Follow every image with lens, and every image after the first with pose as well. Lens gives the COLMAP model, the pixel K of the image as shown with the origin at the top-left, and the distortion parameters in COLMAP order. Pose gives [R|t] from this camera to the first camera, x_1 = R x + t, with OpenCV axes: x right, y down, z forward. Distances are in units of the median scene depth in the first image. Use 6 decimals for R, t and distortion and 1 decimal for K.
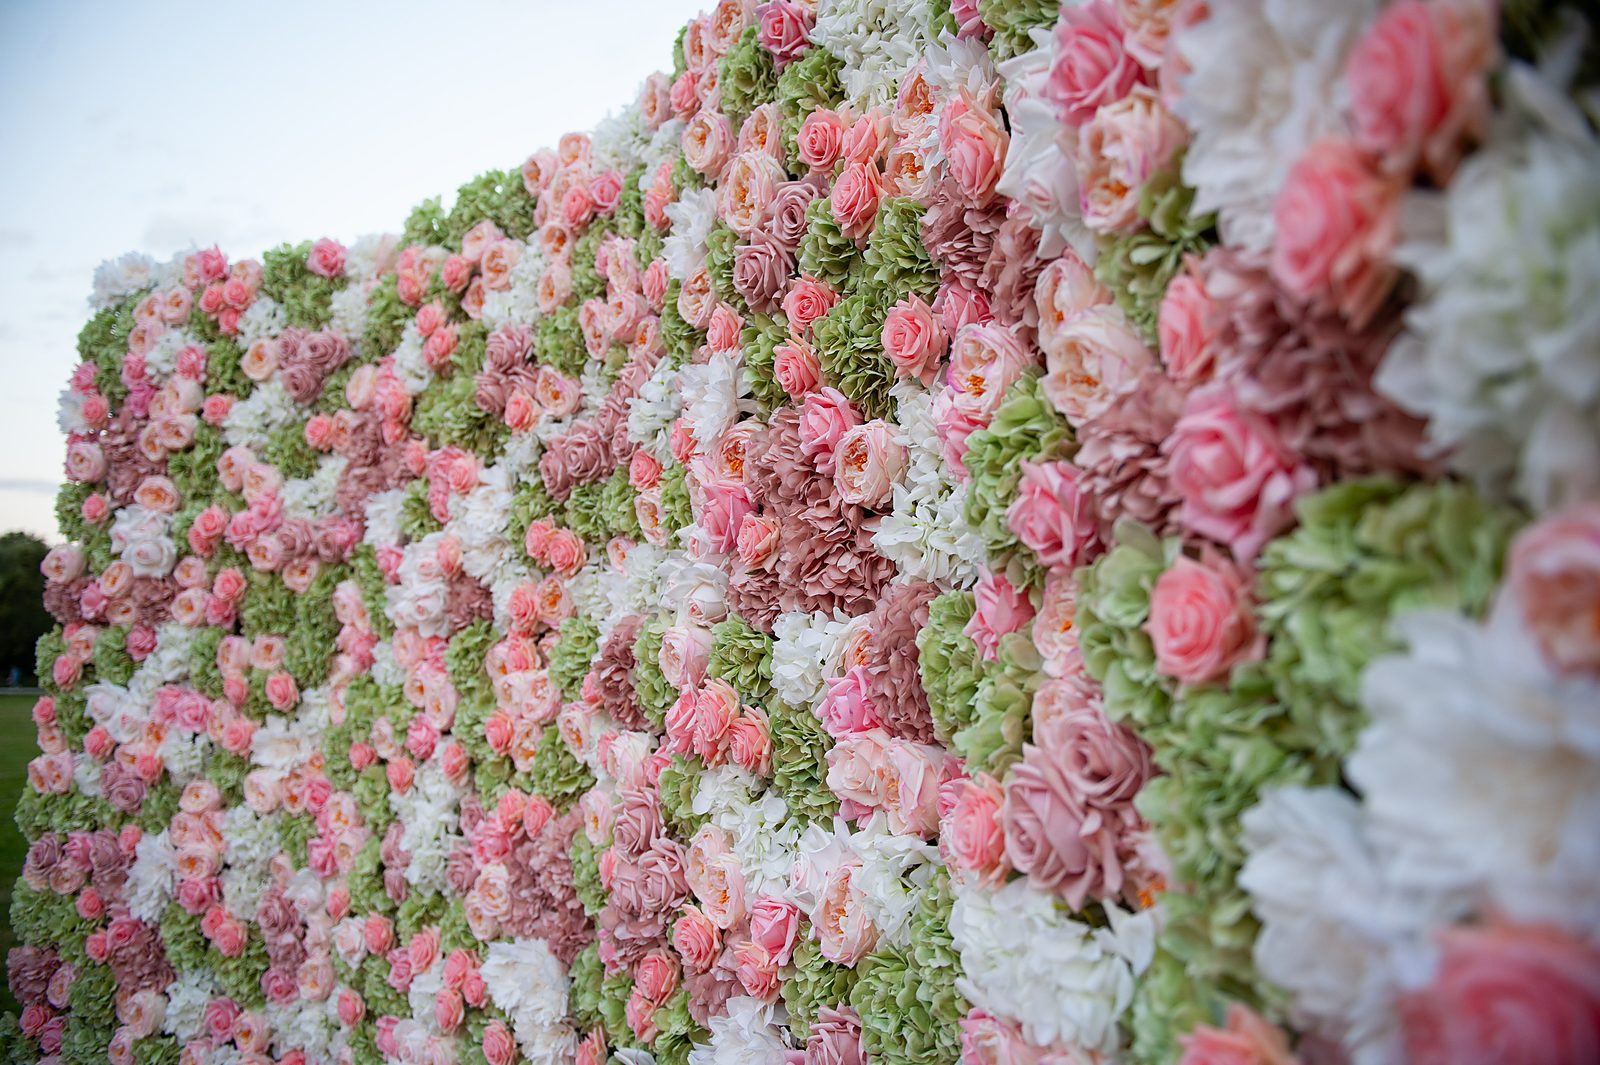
lens RADIAL K [[1069.9, 0, 800.0], [0, 1069.9, 532.5], [0, 0, 1]] dist [-0.062955, 0.000858]
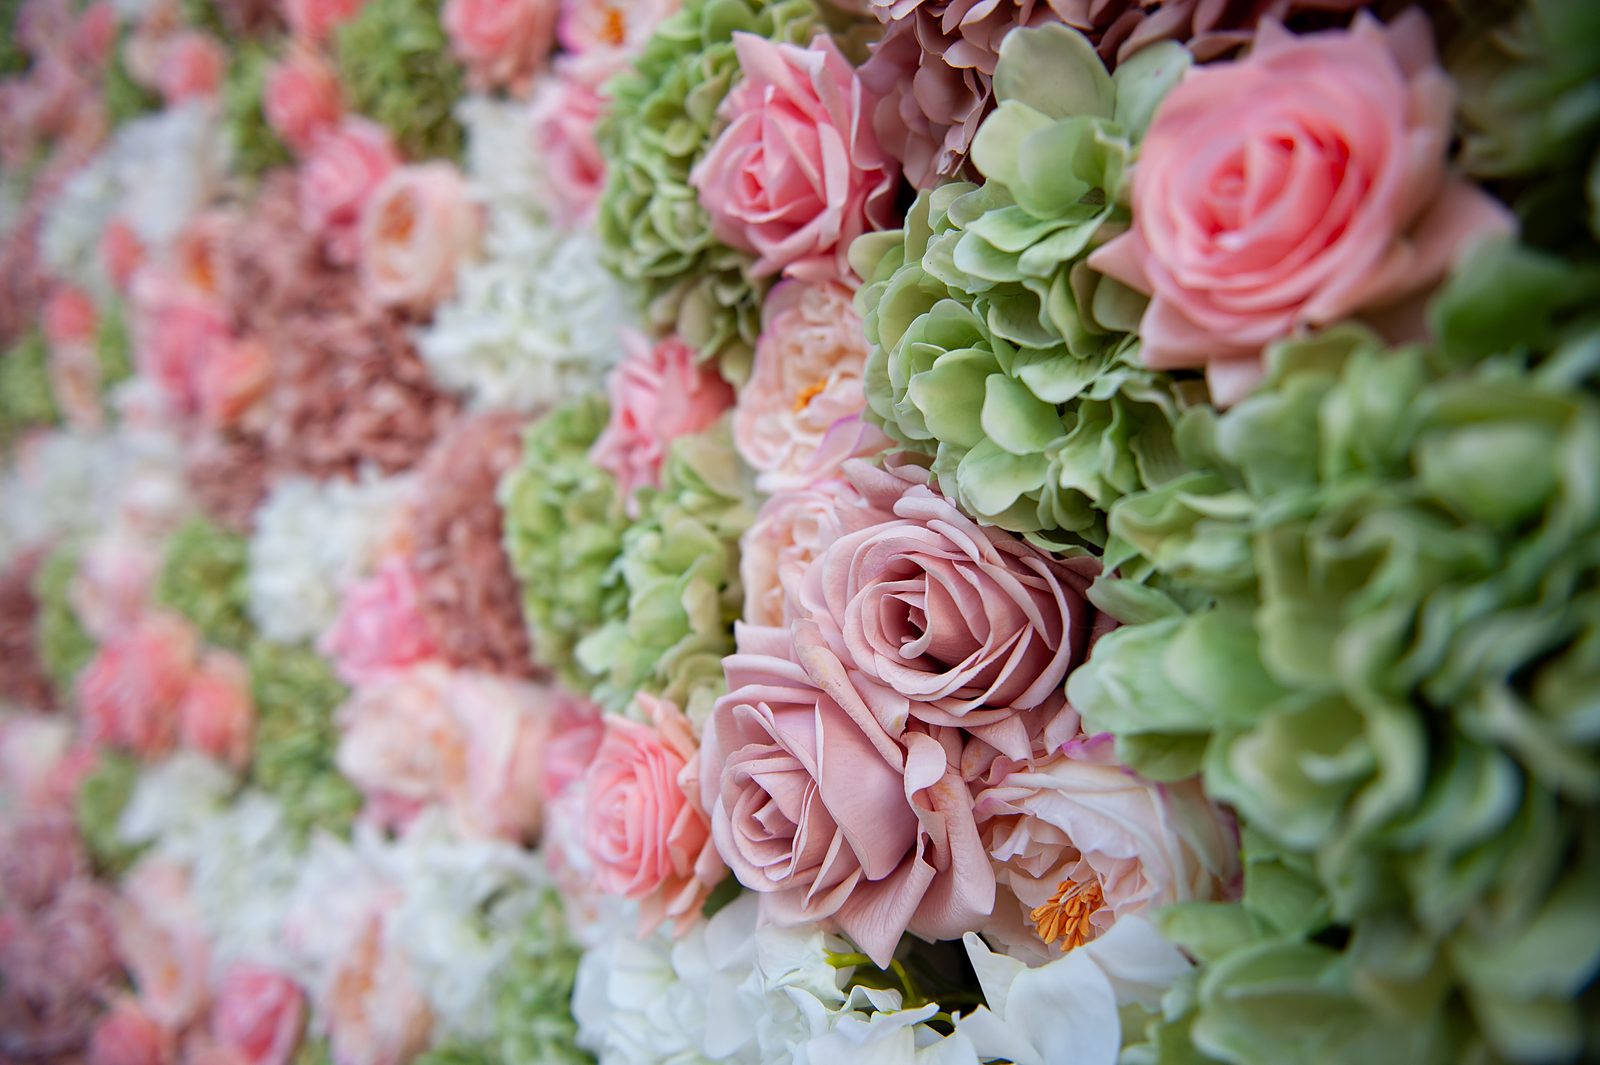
lens RADIAL K [[1069.9, 0, 800.0], [0, 1069.9, 532.5], [0, 0, 1]] dist [-0.062955, 0.000858]
pose [[0.923675, 0.001977, 0.383171, 0.020149], [-0.001414, 0.999997, -0.001751, 0.062954], [-0.383174, 0.001076, 0.923676, 0.215332]]
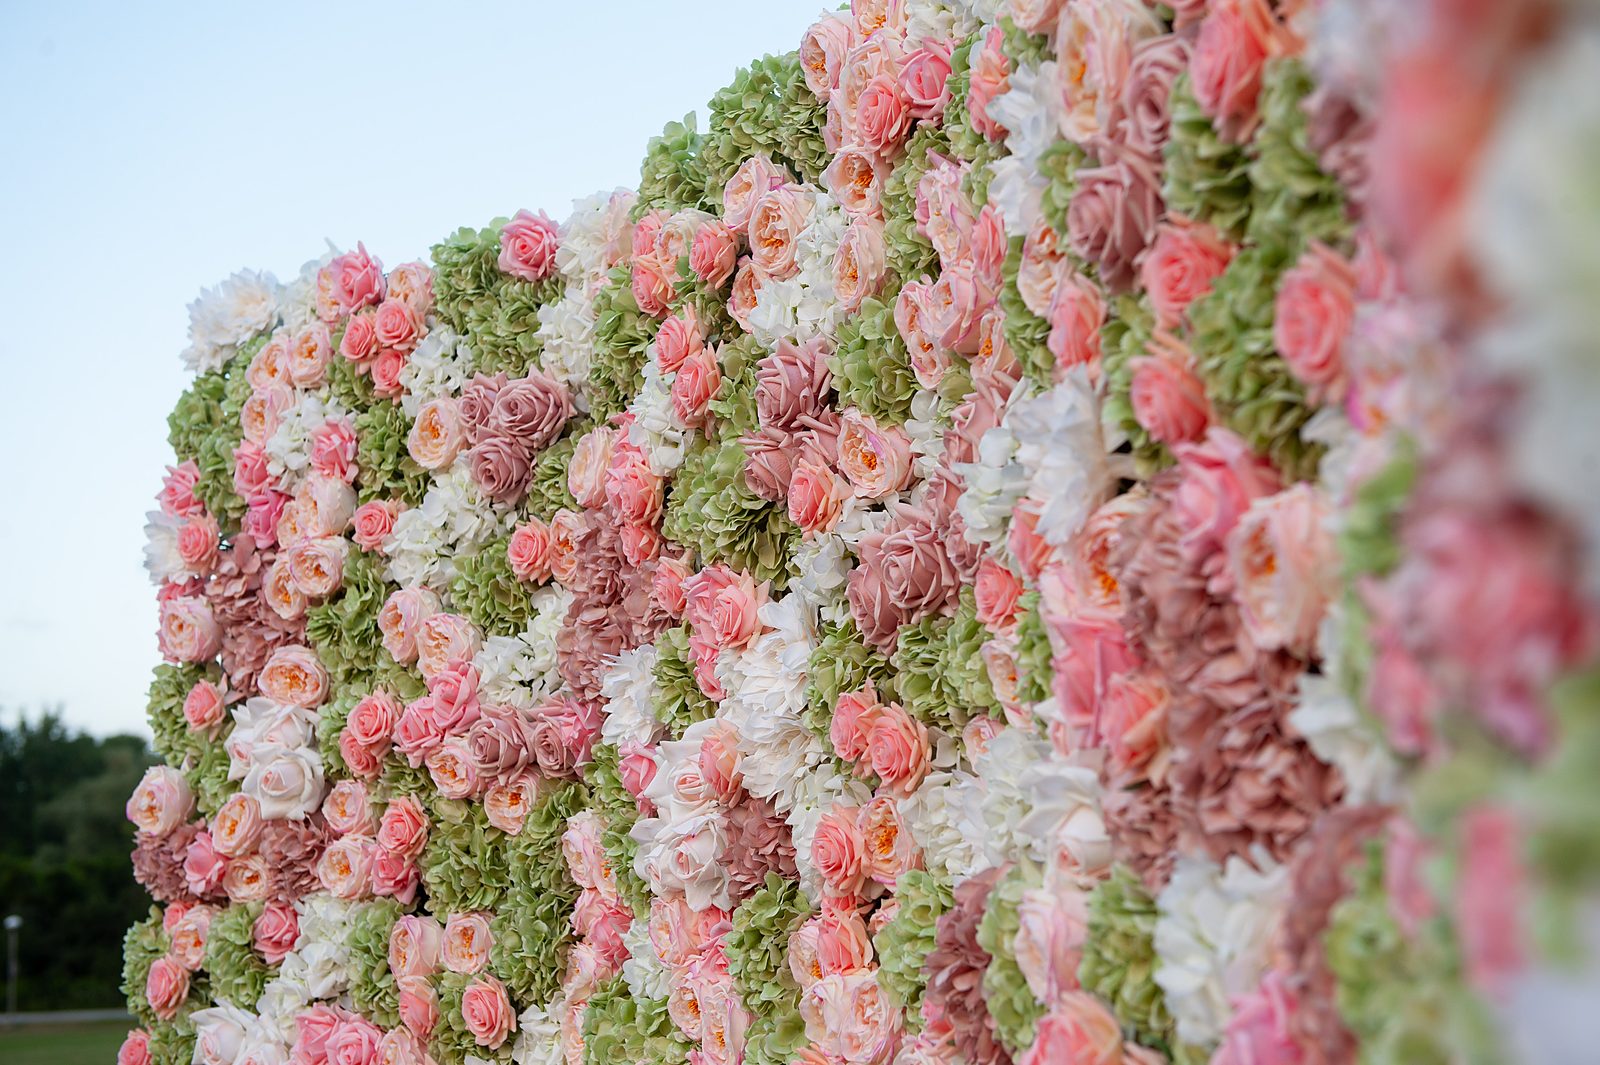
lens RADIAL K [[2132.3, 0, 800.0], [0, 2132.3, 532.5], [0, 0, 1]] dist [0.121381, -0.016901]
pose [[0.925719, -0.085418, -0.368440, 0.137065], [0.062527, 0.995322, -0.073651, -0.013074], [0.373008, 0.045142, 0.926729, -0.029272]]
